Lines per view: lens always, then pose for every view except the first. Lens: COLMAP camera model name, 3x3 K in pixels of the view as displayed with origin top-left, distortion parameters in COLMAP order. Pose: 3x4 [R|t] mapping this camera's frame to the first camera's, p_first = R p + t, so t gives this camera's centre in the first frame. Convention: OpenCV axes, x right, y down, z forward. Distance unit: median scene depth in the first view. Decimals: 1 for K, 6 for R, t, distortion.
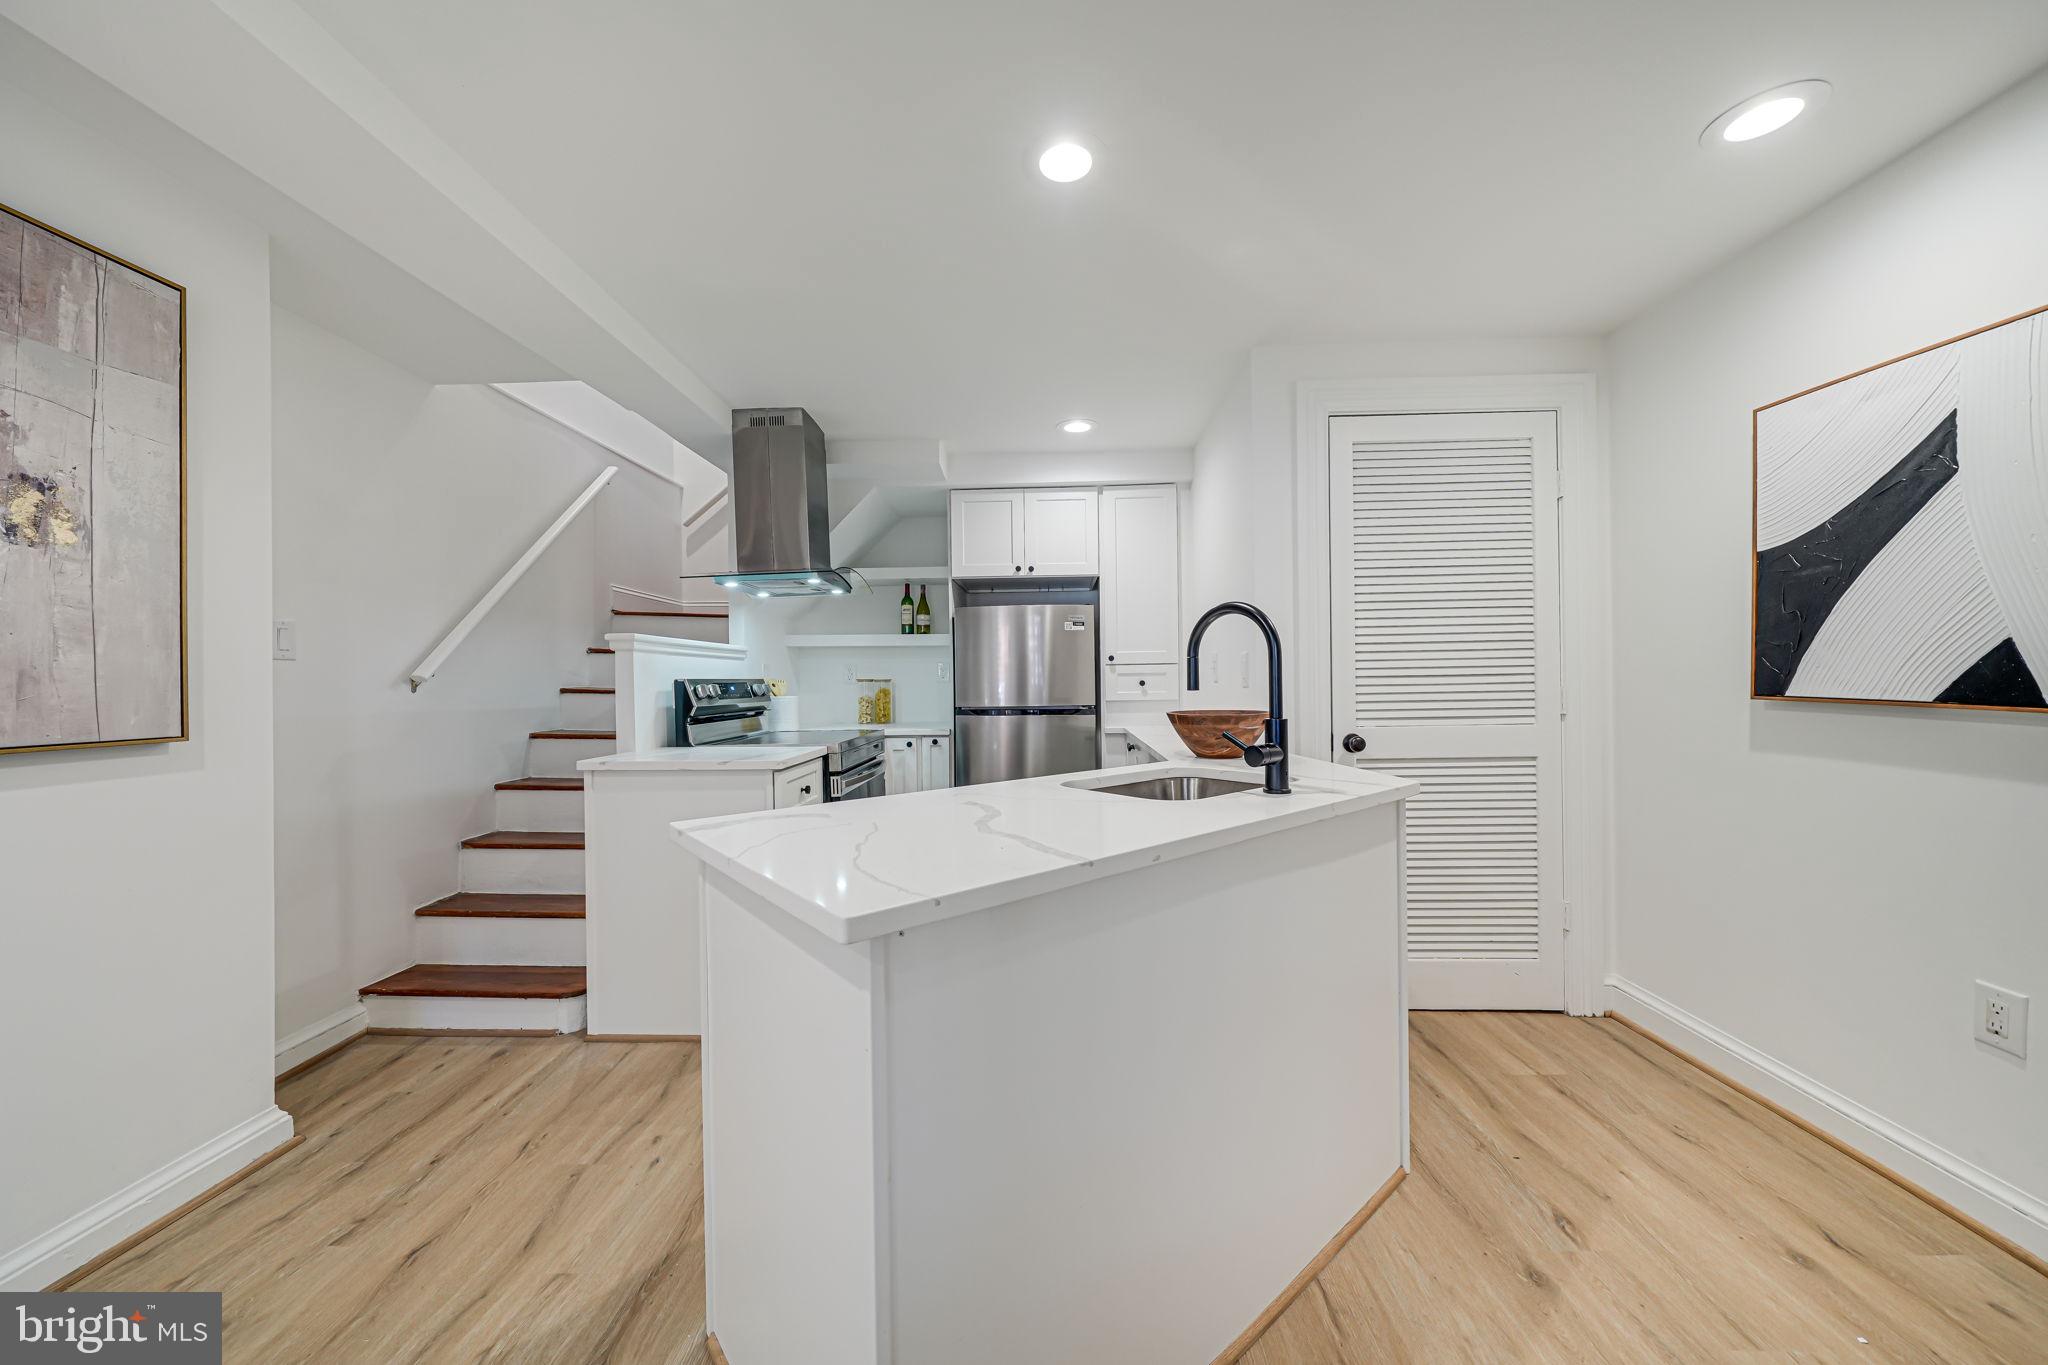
lens RADIAL K [[716.9, 0, 1019.6], [0, 716.9, 680.7], [0, 0, 1]] dist [-0.001271, -0.000125]
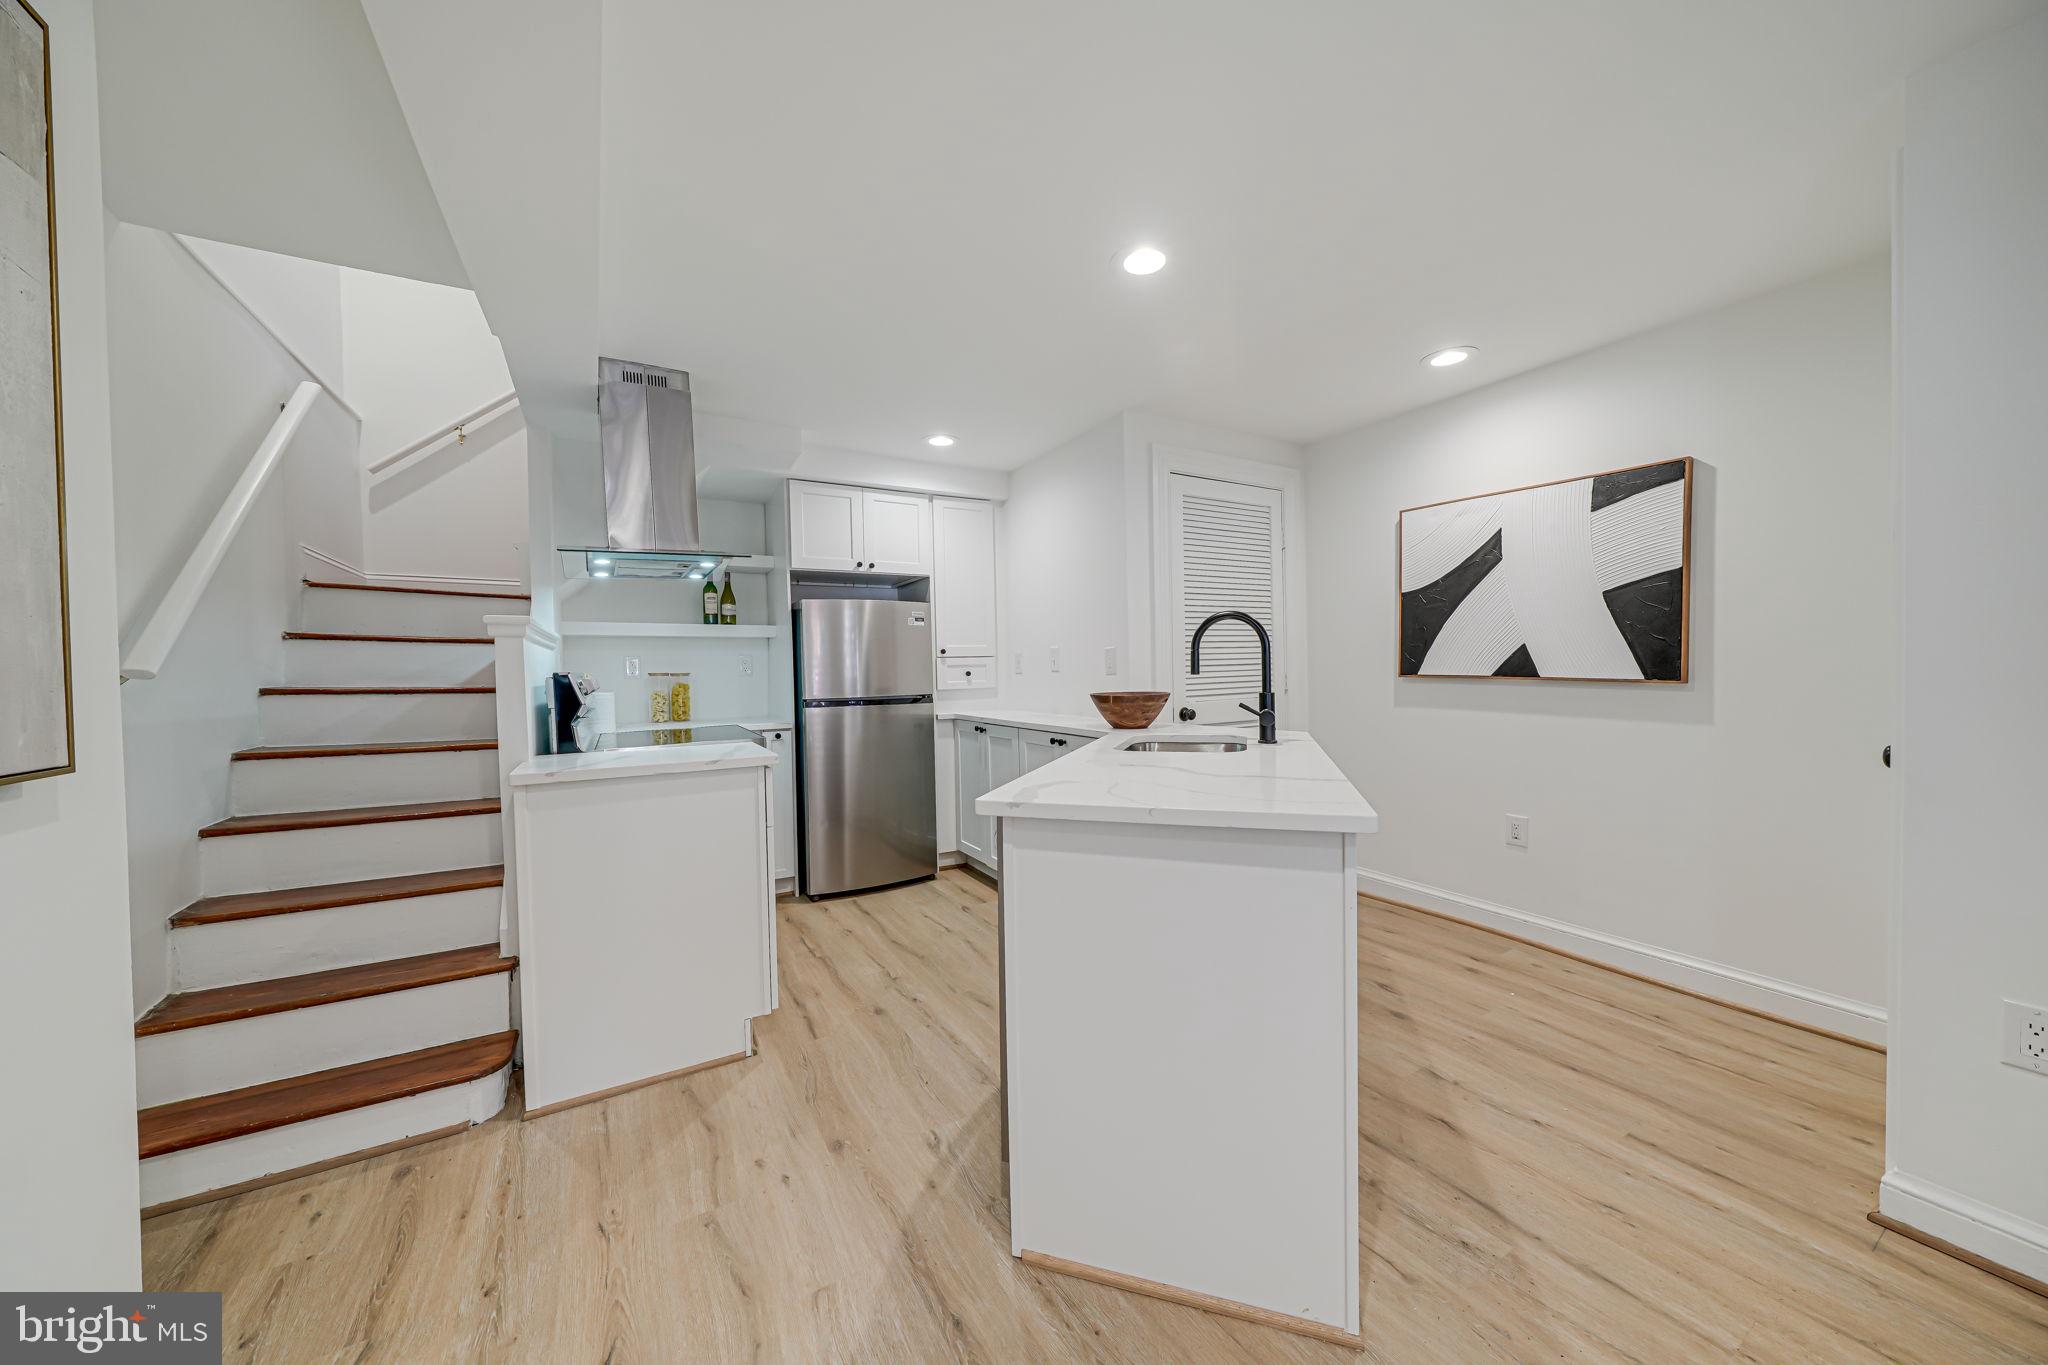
lens RADIAL K [[716.9, 0, 959.6], [0, 716.9, 683.3], [0, 0, 1]] dist [-0.001271, -0.000125]
pose [[0.850886, -0.016020, 0.525106, -0.487823], [0.010769, 0.999857, 0.013054, 0.004166], [-0.525240, -0.005453, 0.850937, 0.046483]]
